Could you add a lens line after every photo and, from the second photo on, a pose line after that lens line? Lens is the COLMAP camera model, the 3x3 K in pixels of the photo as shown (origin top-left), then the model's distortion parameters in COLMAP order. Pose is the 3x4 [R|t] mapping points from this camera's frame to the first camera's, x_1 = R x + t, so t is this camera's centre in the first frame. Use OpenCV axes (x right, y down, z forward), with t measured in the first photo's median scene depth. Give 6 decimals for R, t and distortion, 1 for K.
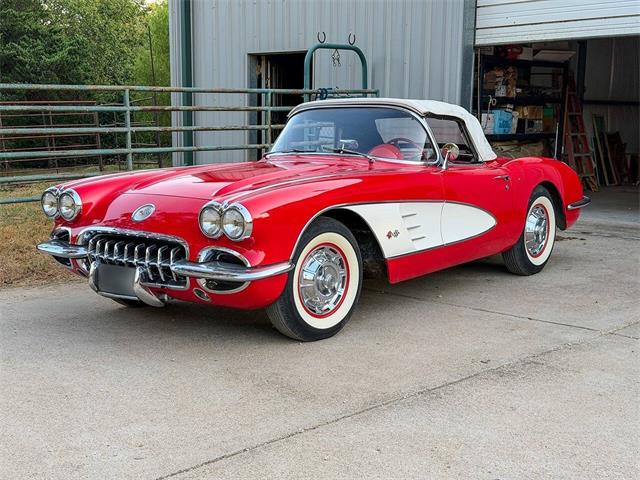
lens RADIAL K [[889.6, 0, 320.0], [0, 889.6, 240.0], [0, 0, 1]] dist [0.132810, -0.126397]
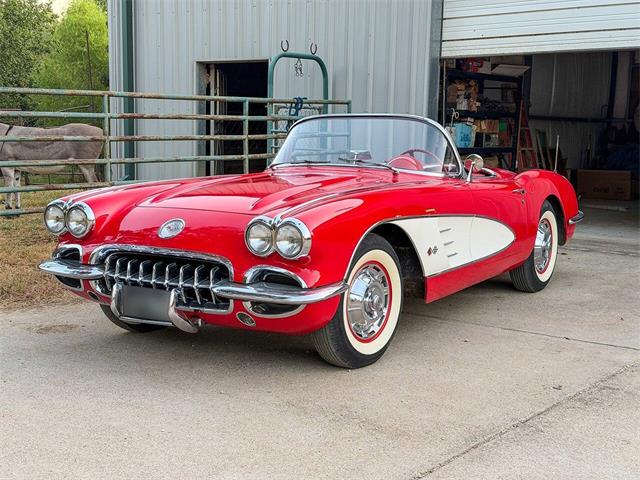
lens RADIAL K [[889.6, 0, 320.0], [0, 889.6, 240.0], [0, 0, 1]] dist [0.132810, -0.126397]
pose [[0.993637, -0.003013, 0.112588, -0.141215], [0.004760, 0.999872, -0.015246, -0.004080], [-0.112528, 0.015685, 0.993525, 0.080934]]
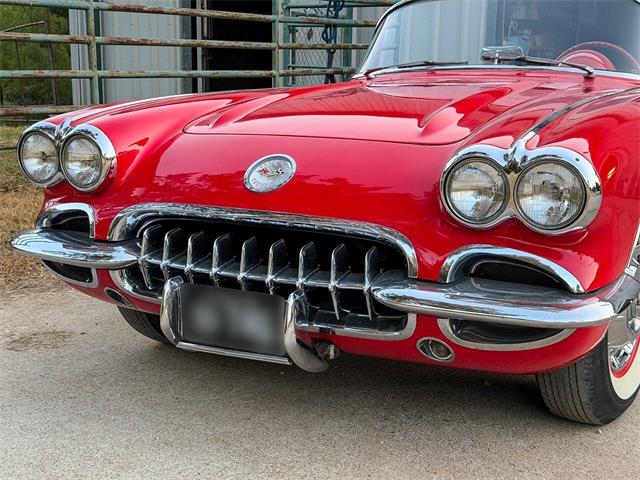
lens RADIAL K [[889.6, 0, 320.0], [0, 889.6, 240.0], [0, 0, 1]] dist [0.132810, -0.126397]
pose [[0.985671, -0.025845, 0.166690, -0.236336], [0.017524, 0.998535, 0.051201, -0.017579], [-0.167769, -0.047546, 0.984679, 0.495994]]
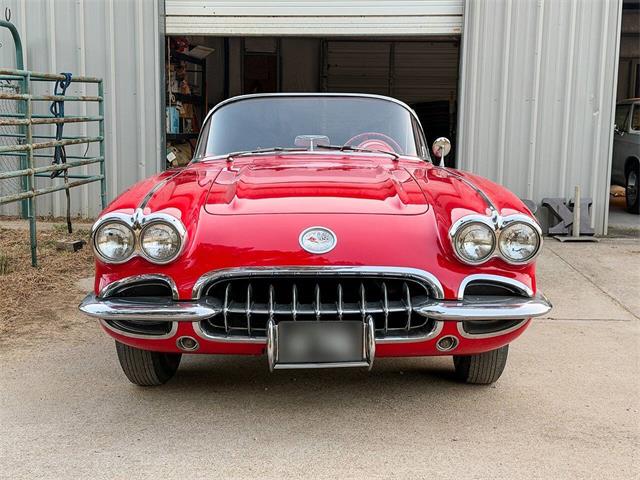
lens RADIAL K [[889.6, 0, 320.0], [0, 889.6, 240.0], [0, 0, 1]] dist [0.132810, -0.126397]
pose [[0.764259, -0.081889, 0.639689, -0.598267], [0.084892, 0.996049, 0.026084, -0.045384], [-0.639298, 0.034369, 0.768191, 0.443291]]
